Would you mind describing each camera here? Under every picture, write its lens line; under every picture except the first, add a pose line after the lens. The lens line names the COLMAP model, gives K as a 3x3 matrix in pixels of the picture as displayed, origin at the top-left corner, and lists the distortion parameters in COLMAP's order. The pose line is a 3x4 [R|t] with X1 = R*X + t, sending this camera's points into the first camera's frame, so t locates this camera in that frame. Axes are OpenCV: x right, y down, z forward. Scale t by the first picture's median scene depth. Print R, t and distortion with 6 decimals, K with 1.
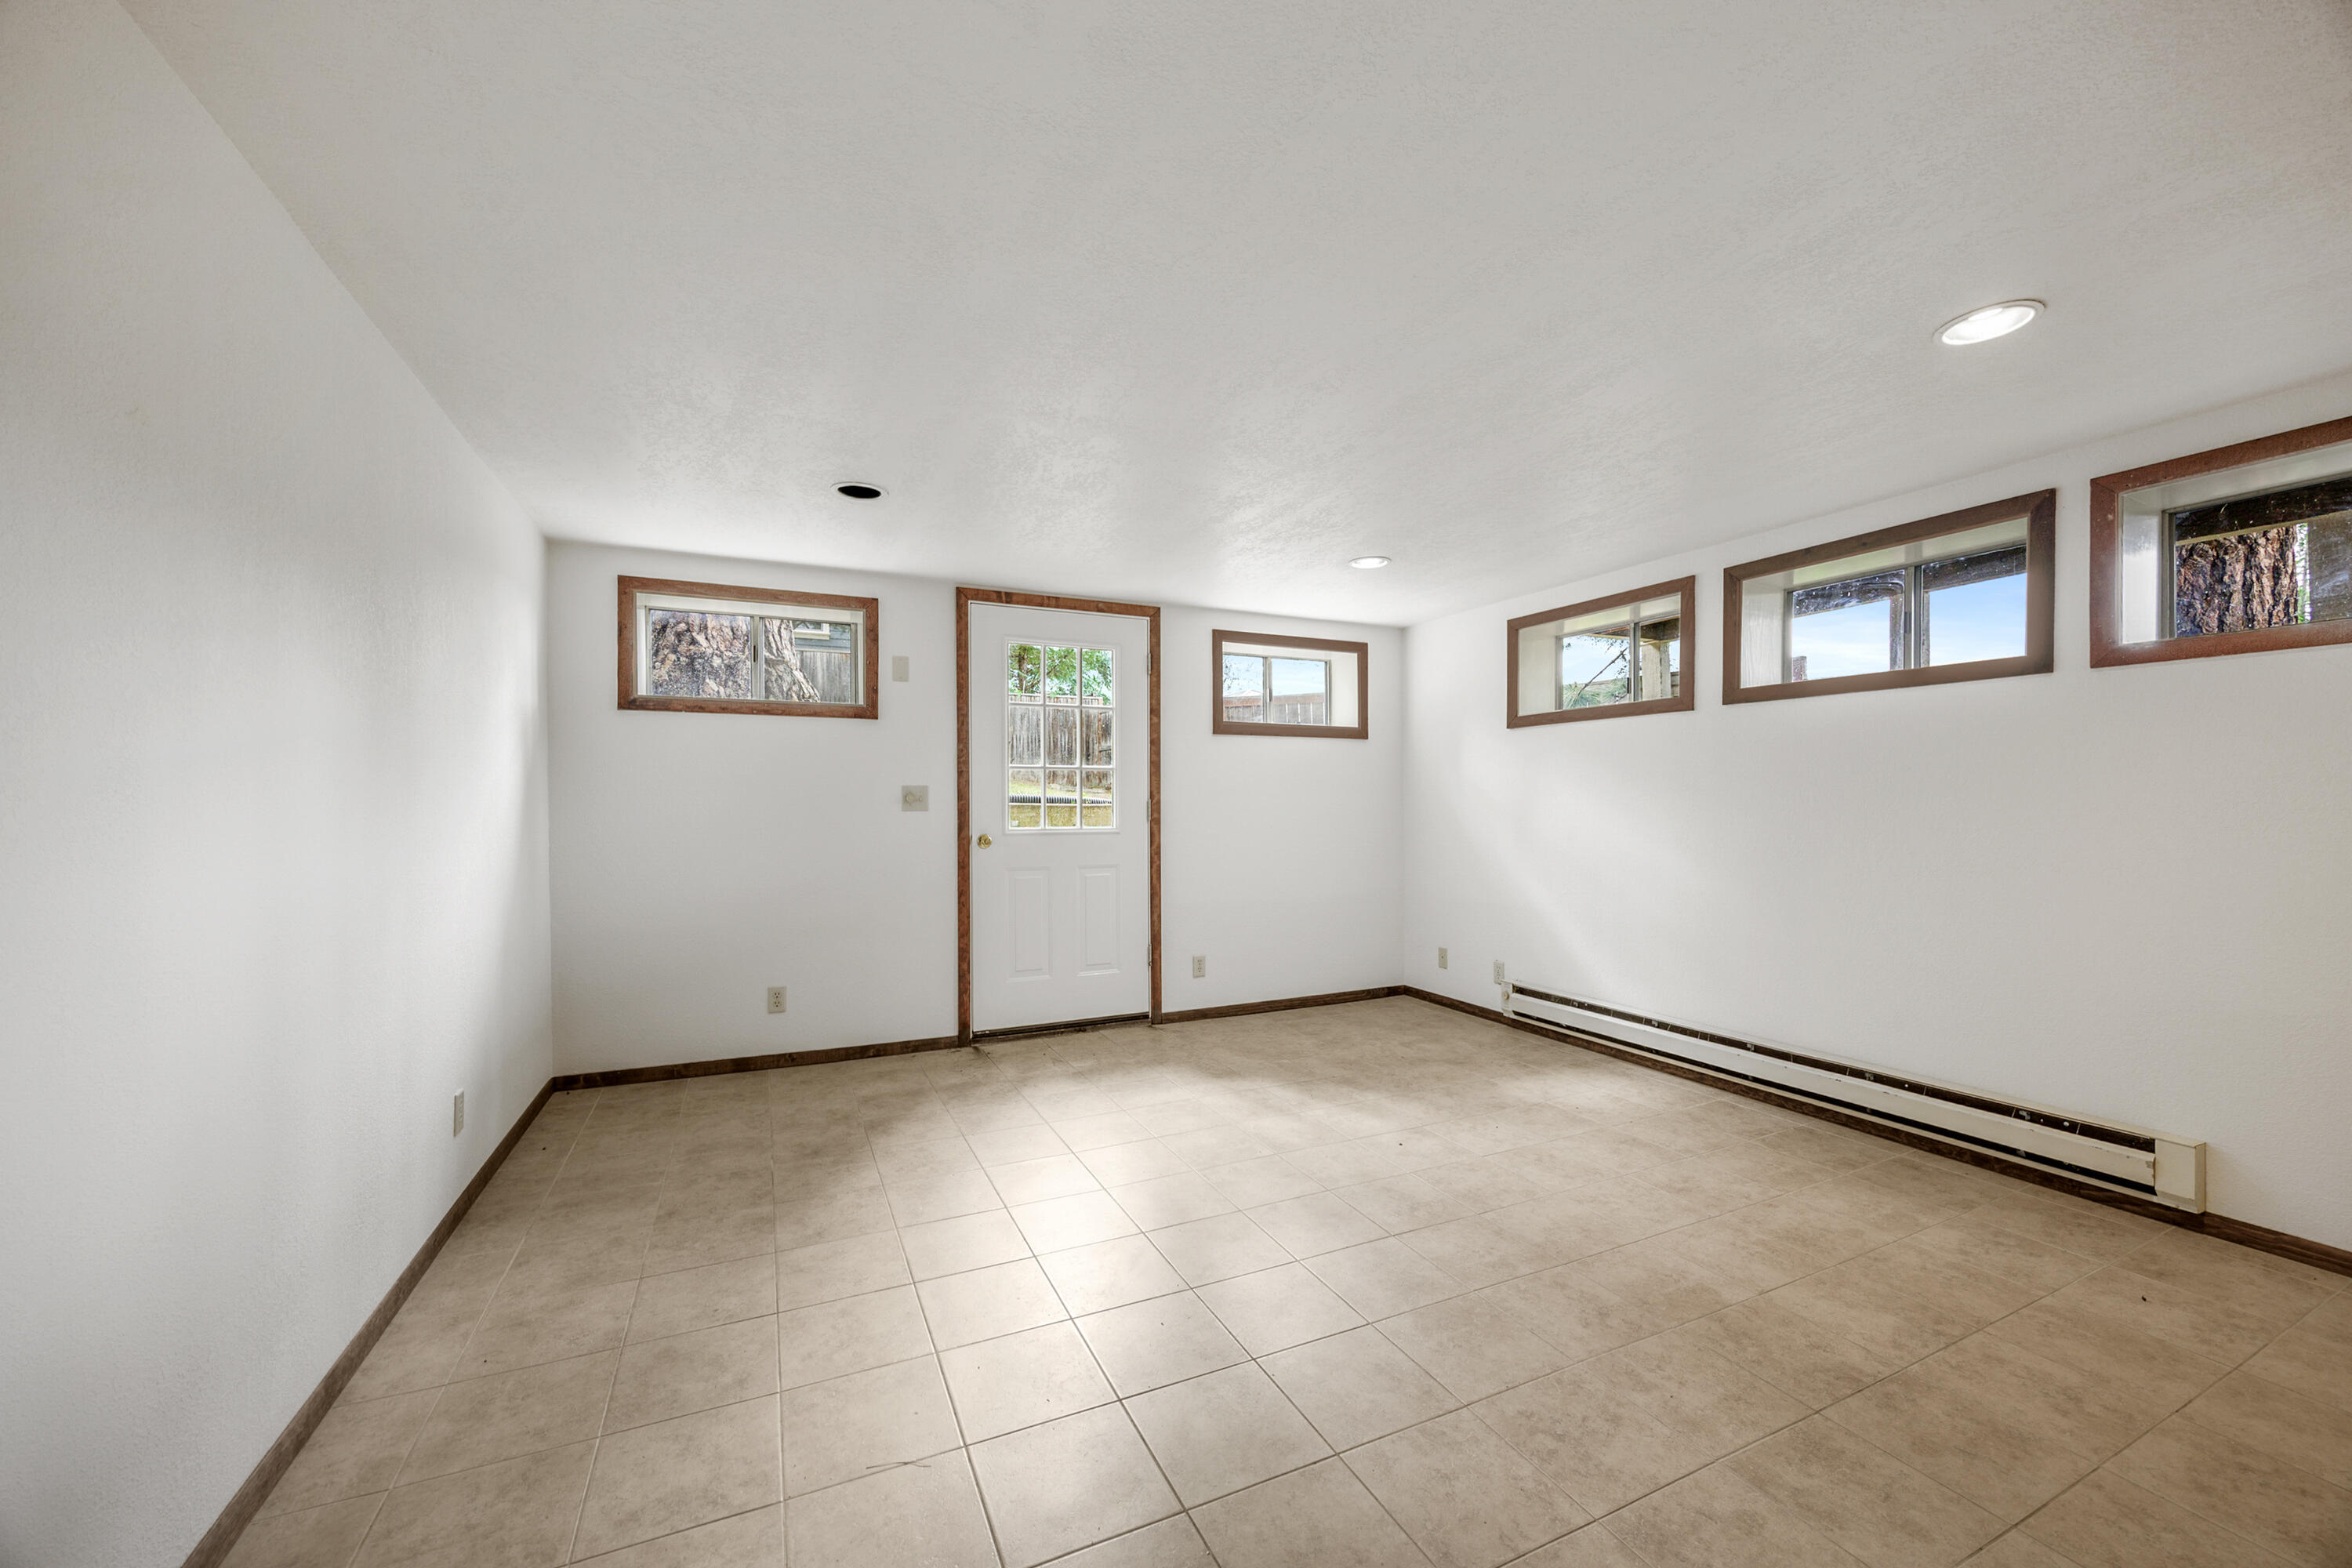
lens RADIAL K [[894.0, 0, 1184.1], [0, 894.0, 796.0], [0, 0, 1]] dist [-0.002440, -0.000069]
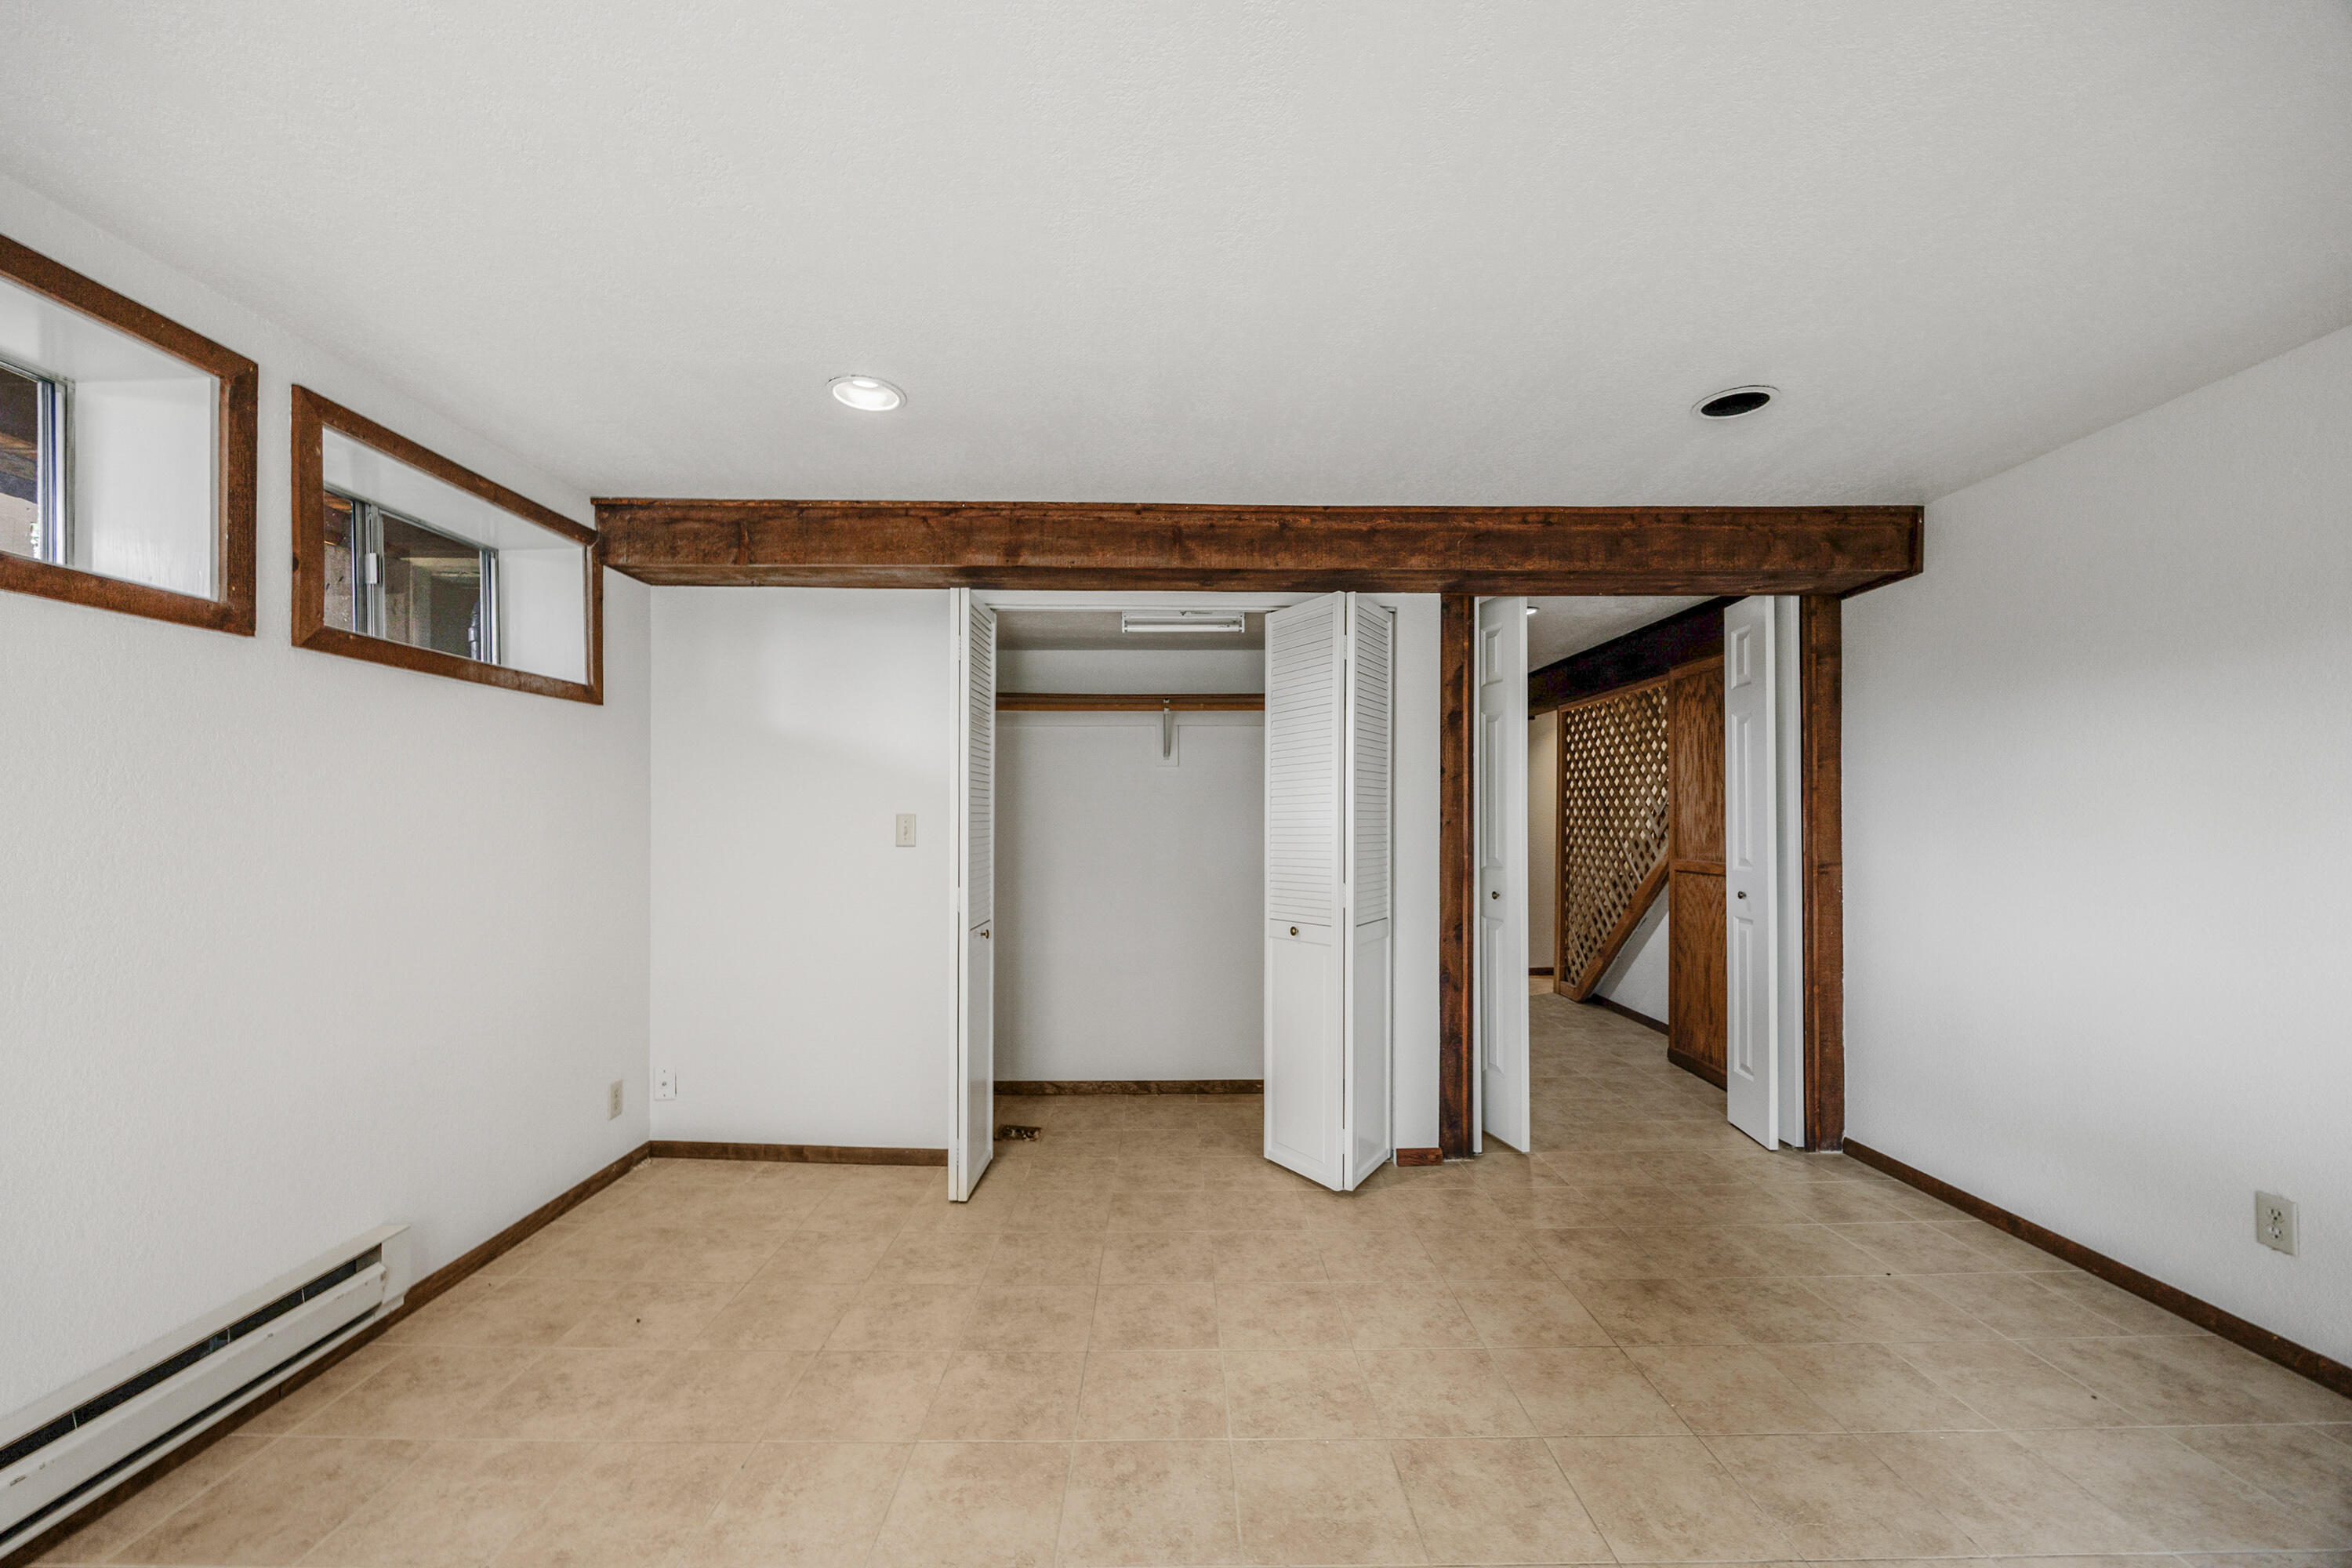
lens RADIAL K [[911.8, 0, 1184.7], [0, 911.8, 782.2], [0, 0, 1]] dist [-0.002867, -0.000218]
pose [[-0.912998, 0.019419, 0.407503, 0.076017], [-0.001159, 0.998739, -0.050189, 0.005288], [-0.407963, -0.046295, -0.911824, 1.651620]]
